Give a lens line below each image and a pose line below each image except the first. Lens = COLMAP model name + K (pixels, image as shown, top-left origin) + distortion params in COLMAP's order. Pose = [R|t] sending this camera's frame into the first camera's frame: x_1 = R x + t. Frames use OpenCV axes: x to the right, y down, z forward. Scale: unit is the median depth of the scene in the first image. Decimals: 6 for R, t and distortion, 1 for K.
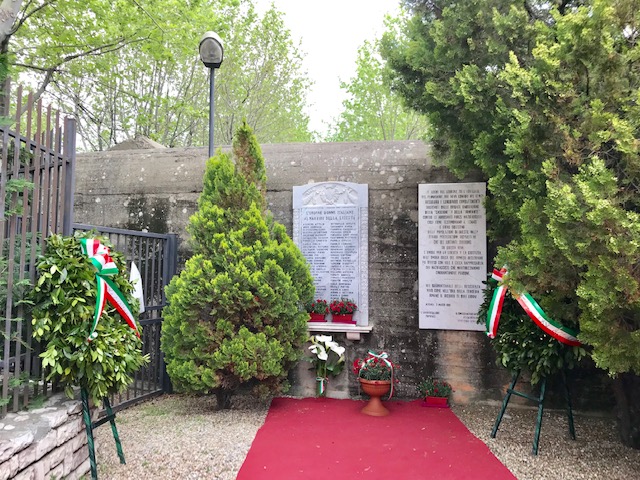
lens RADIAL K [[509.5, 0, 320.0], [0, 509.5, 240.0], [0, 0, 1]] dist [0.010778, 0.001667]
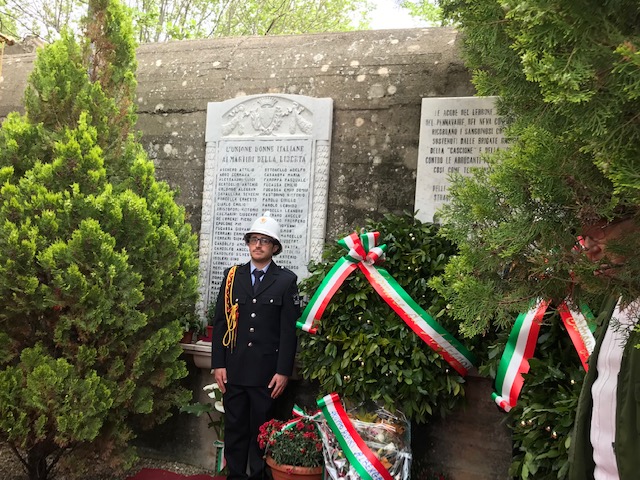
lens RADIAL K [[623.2, 0, 320.0], [0, 623.2, 240.0], [0, 0, 1]] dist [-0.052803, -0.014606]
pose [[0.987916, 0.051600, -0.146152, 0.188294], [-0.048547, 0.998523, 0.024386, 0.026639], [0.147194, -0.016996, 0.988962, 0.340578]]
